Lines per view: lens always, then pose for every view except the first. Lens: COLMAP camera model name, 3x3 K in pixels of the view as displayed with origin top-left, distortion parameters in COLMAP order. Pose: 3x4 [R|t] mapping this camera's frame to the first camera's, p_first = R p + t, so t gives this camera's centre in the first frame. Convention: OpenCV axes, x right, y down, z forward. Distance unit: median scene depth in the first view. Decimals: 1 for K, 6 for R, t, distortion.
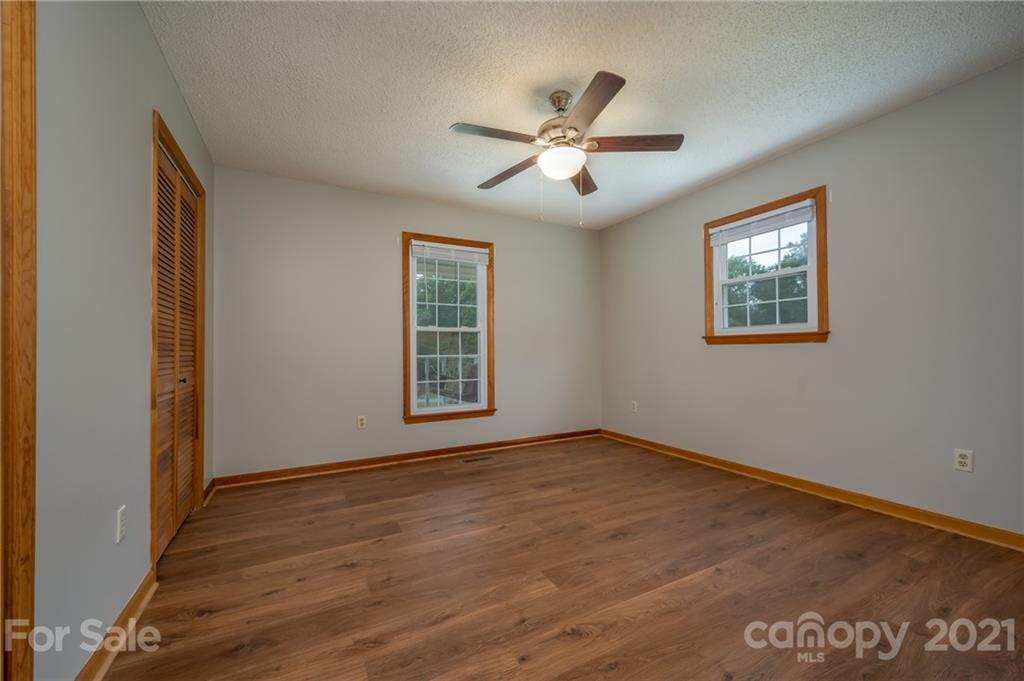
lens RADIAL K [[405.0, 0, 512.8], [0, 405.0, 347.0], [0, 0, 1]] dist [0.007530, 0.000254]
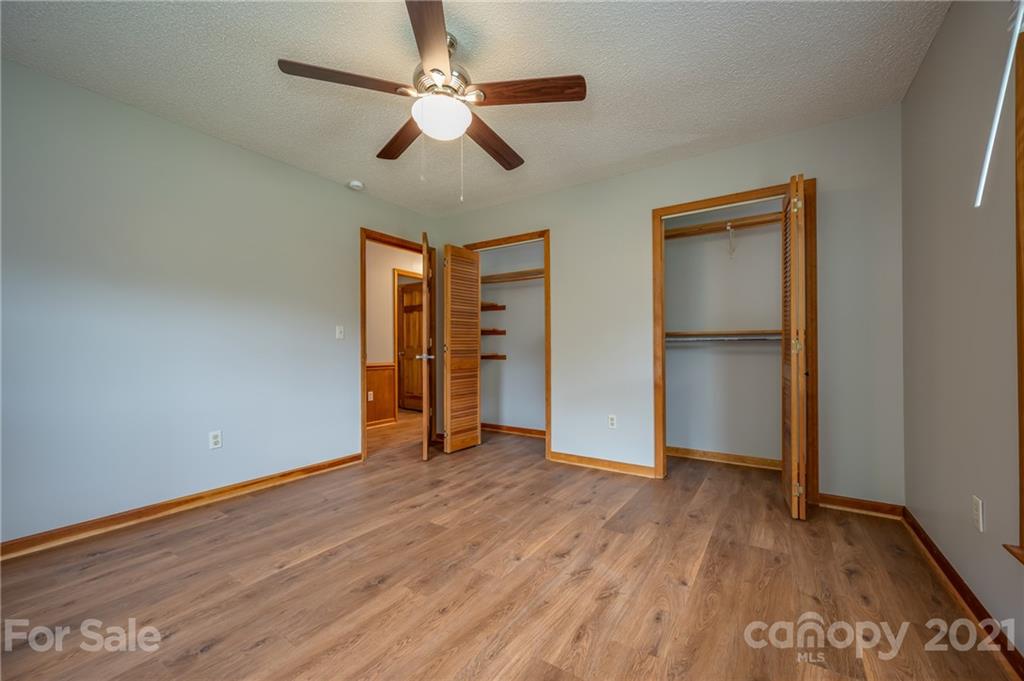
lens RADIAL K [[399.1, 0, 517.3], [0, 399.1, 341.5], [0, 0, 1]] dist [0.009125, -0.000628]
pose [[-0.875532, 0.006896, -0.483111, 0.440117], [0.019226, 0.999603, -0.020575, 0.014132], [0.482777, -0.027303, -0.875317, 2.044907]]
